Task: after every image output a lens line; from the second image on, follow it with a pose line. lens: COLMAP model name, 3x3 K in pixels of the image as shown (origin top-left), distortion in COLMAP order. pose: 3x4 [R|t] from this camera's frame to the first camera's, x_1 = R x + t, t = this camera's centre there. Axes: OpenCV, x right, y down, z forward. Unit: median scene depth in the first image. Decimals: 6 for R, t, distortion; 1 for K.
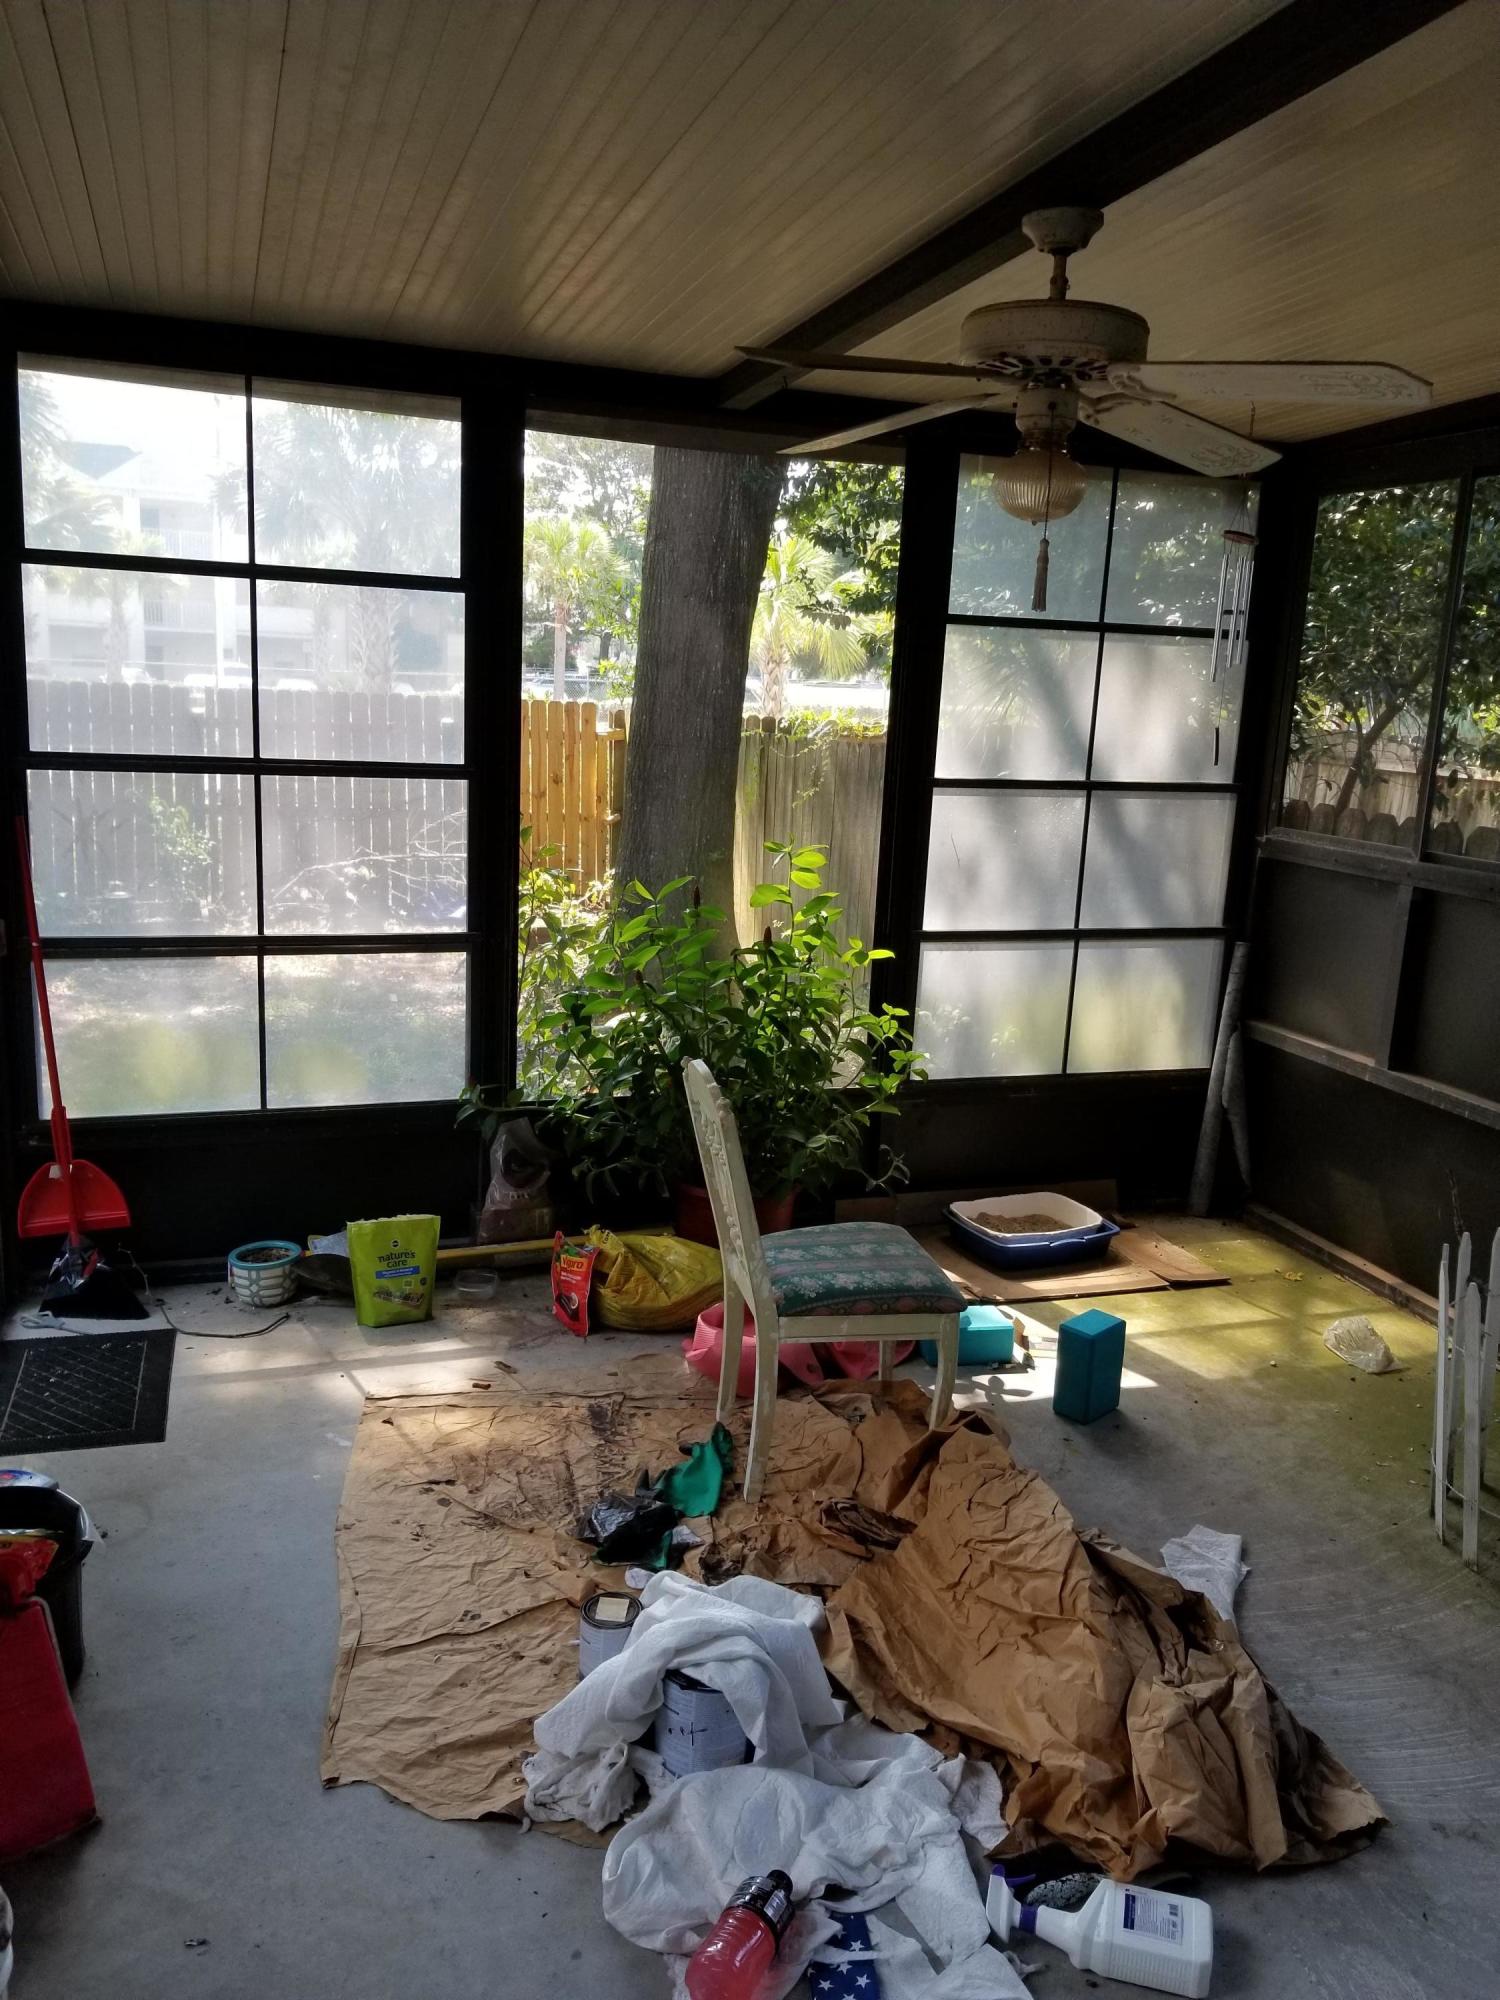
lens RADIAL K [[1516.9, 0, 755.8], [0, 1516.9, 990.7], [0, 0, 1]] dist [0.103443, -0.005390]
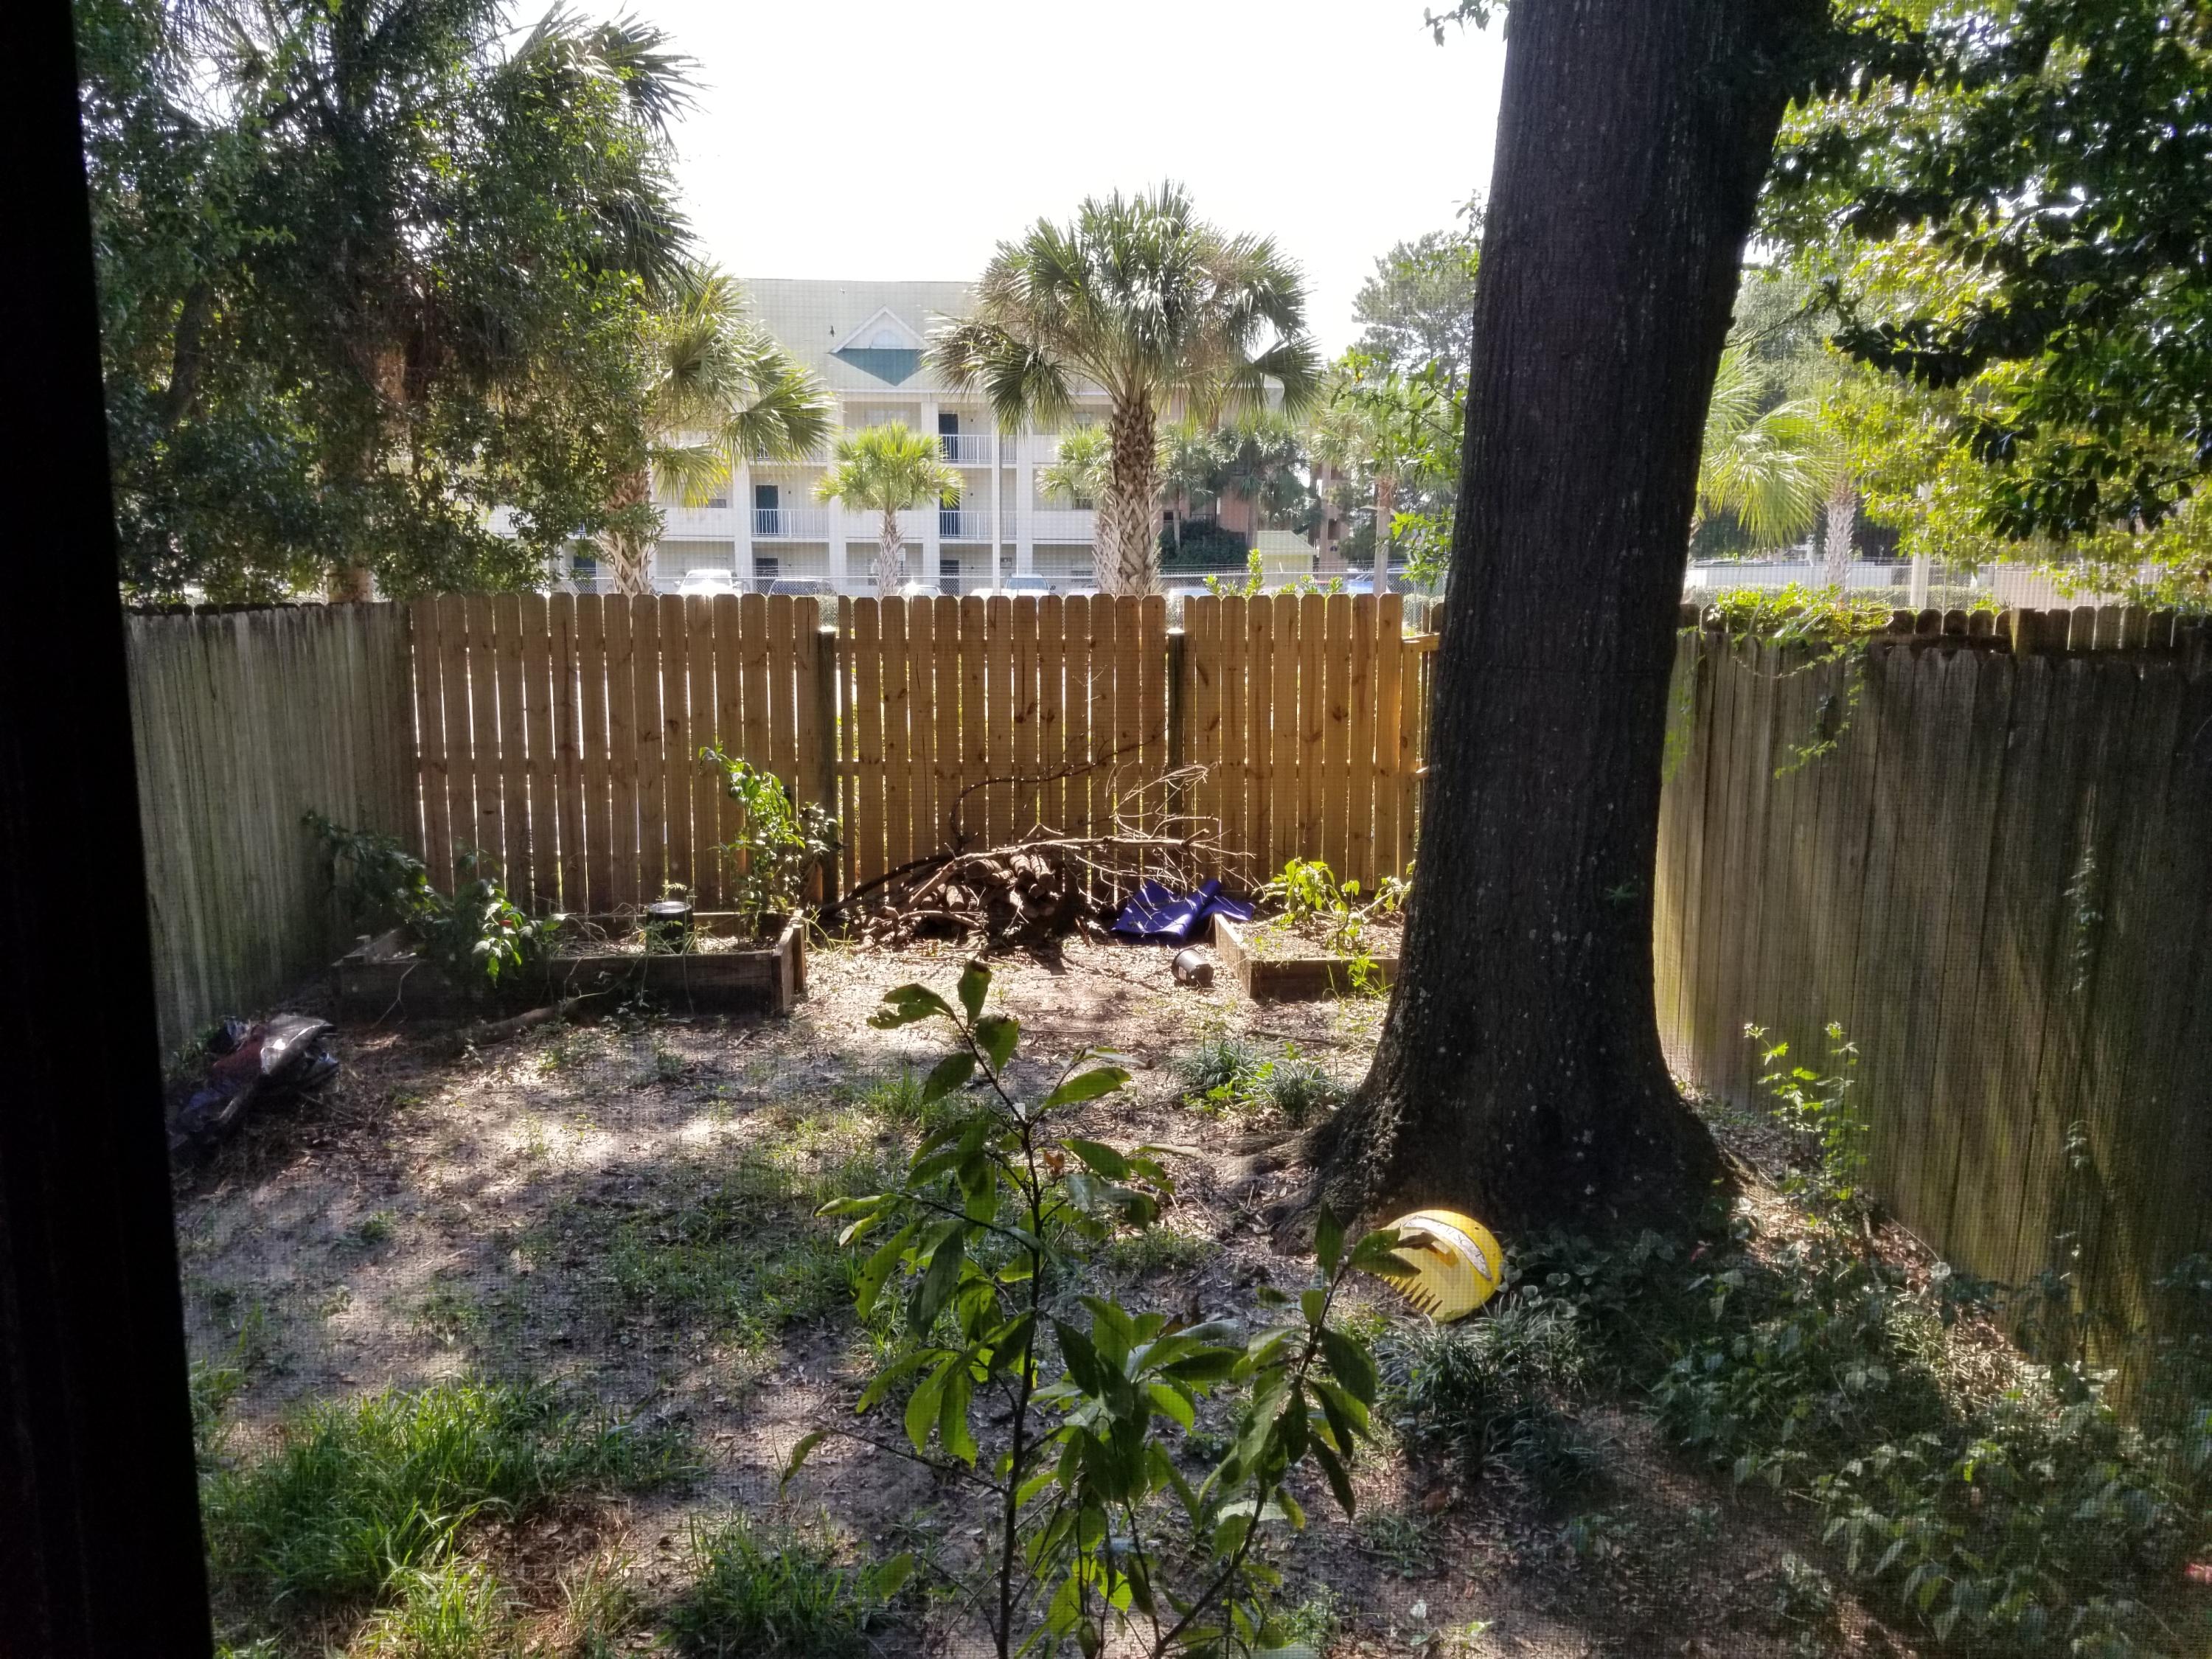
lens RADIAL K [[1677.7, 0, 1107.1], [0, 1677.7, 845.8], [0, 0, 1]] dist [0.103443, -0.005390]
pose [[0.957385, 0.009658, -0.288653, -0.015767], [-0.022305, 0.998928, -0.040555, -0.047217], [0.287952, 0.045266, 0.956574, 0.264429]]
